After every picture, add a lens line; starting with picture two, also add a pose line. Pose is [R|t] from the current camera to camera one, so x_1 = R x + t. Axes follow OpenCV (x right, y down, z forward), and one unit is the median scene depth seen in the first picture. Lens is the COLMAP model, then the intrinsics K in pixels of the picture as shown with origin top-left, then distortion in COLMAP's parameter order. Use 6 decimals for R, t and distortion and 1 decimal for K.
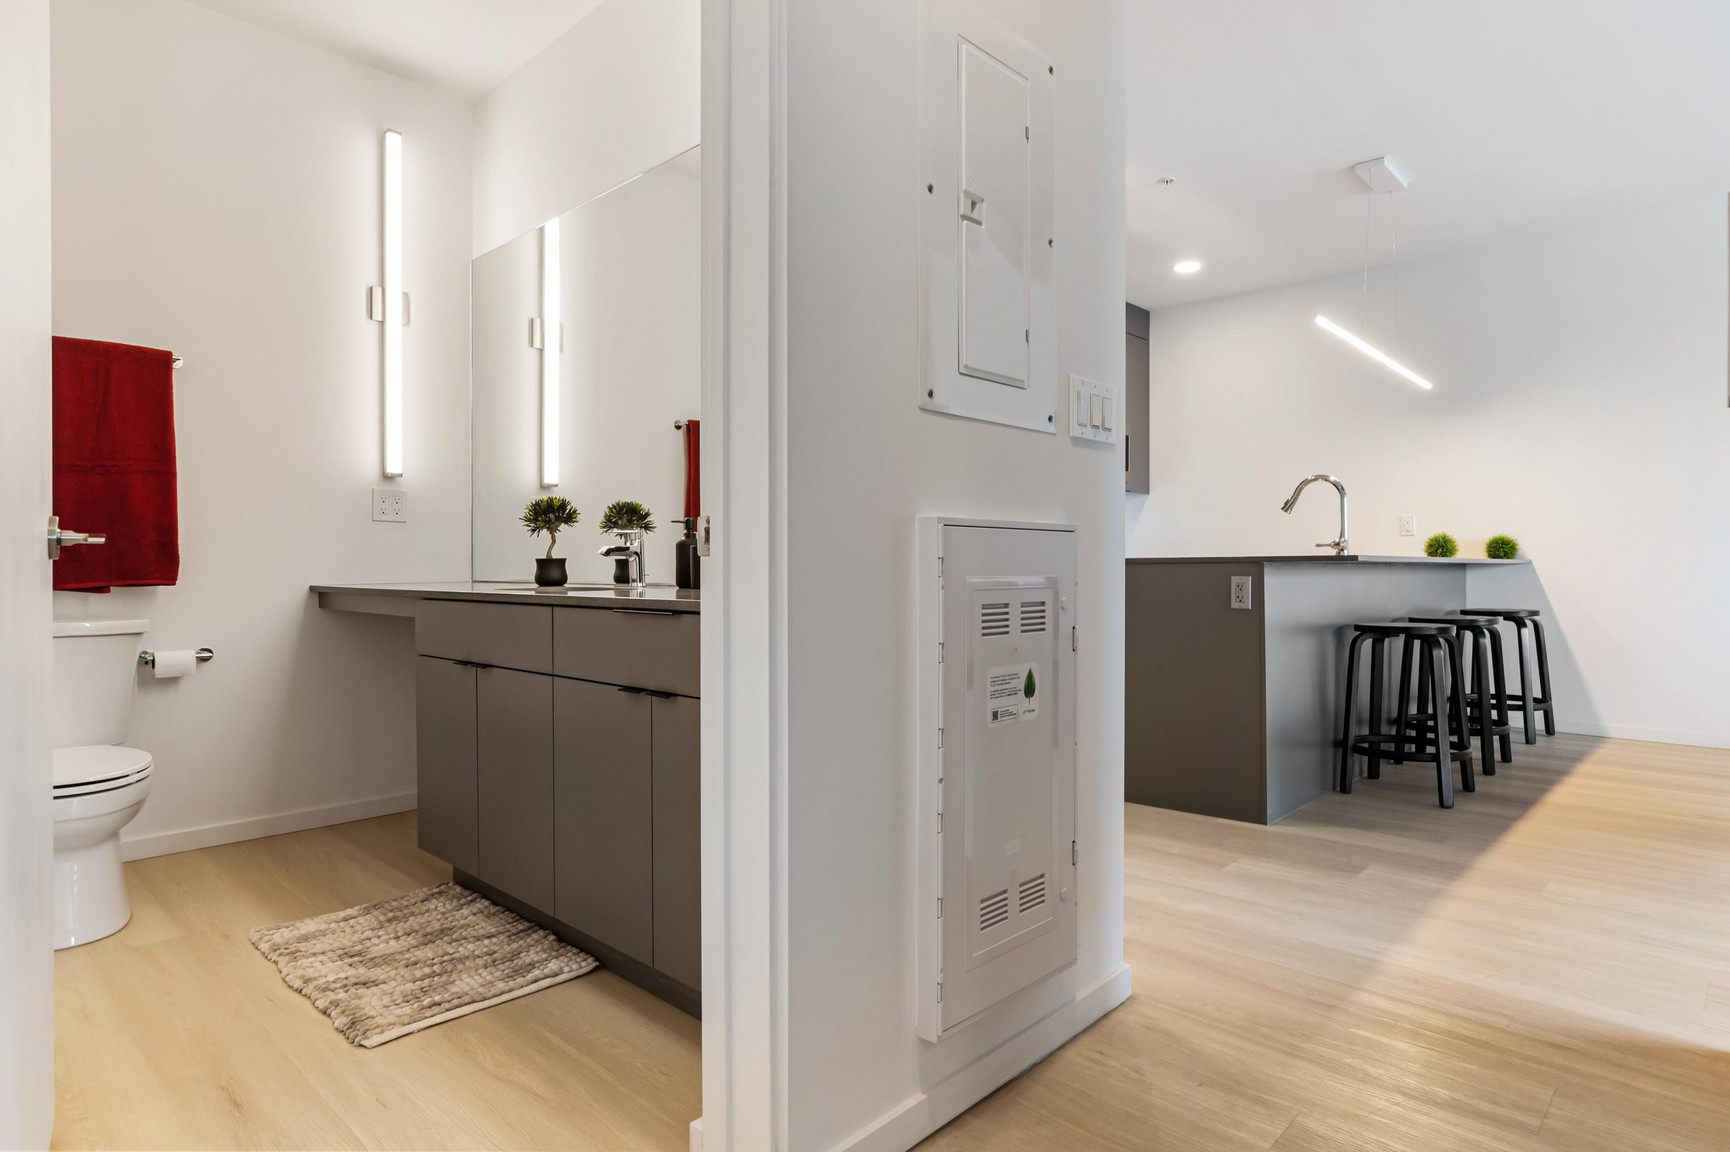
lens RADIAL K [[950.1, 0, 867.4], [0, 950.1, 562.4], [0, 0, 1]] dist [0.000579, 0.000955]
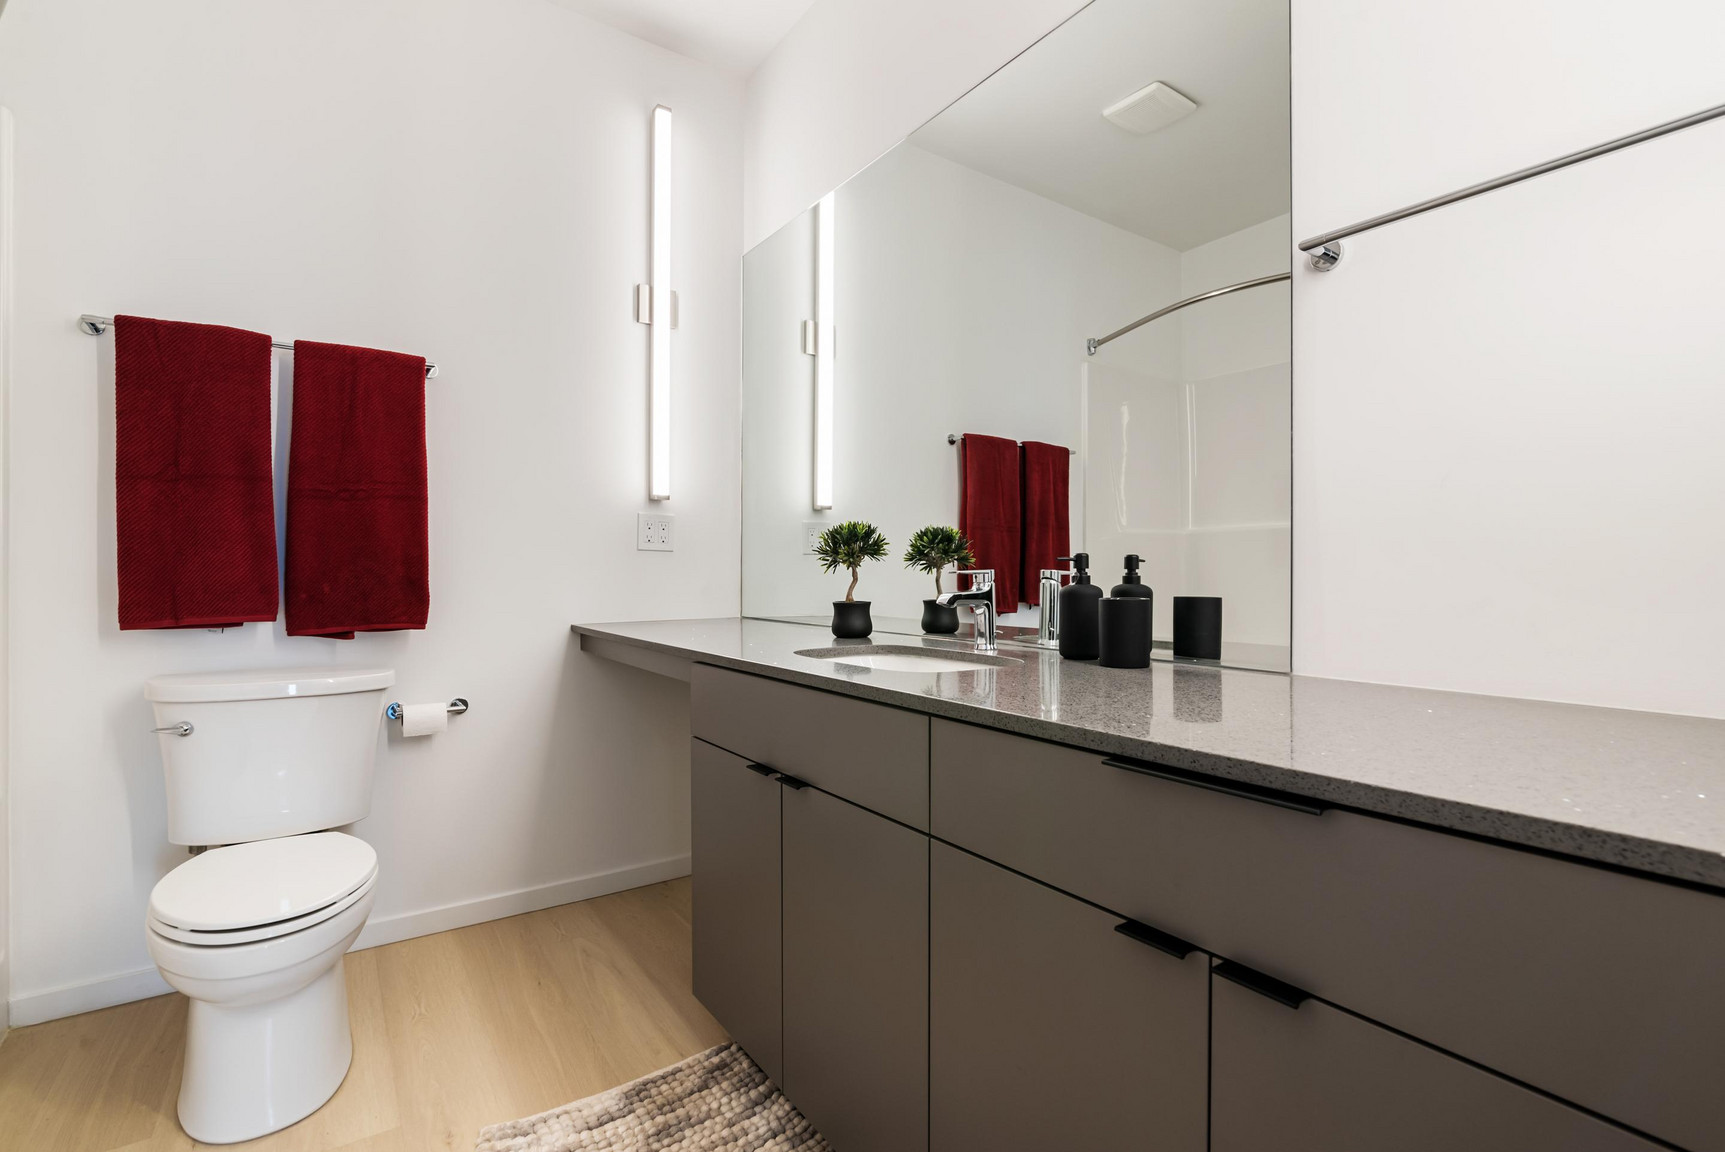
lens RADIAL K [[797.8, 0, 867.0], [0, 797.8, 565.5], [0, 0, 1]] dist [-0.004262, -0.000119]
pose [[0.980385, 0.001887, -0.197083, -0.193247], [-0.003625, 0.999958, -0.008458, -0.027991], [0.197058, 0.009007, 0.980350, 0.367738]]
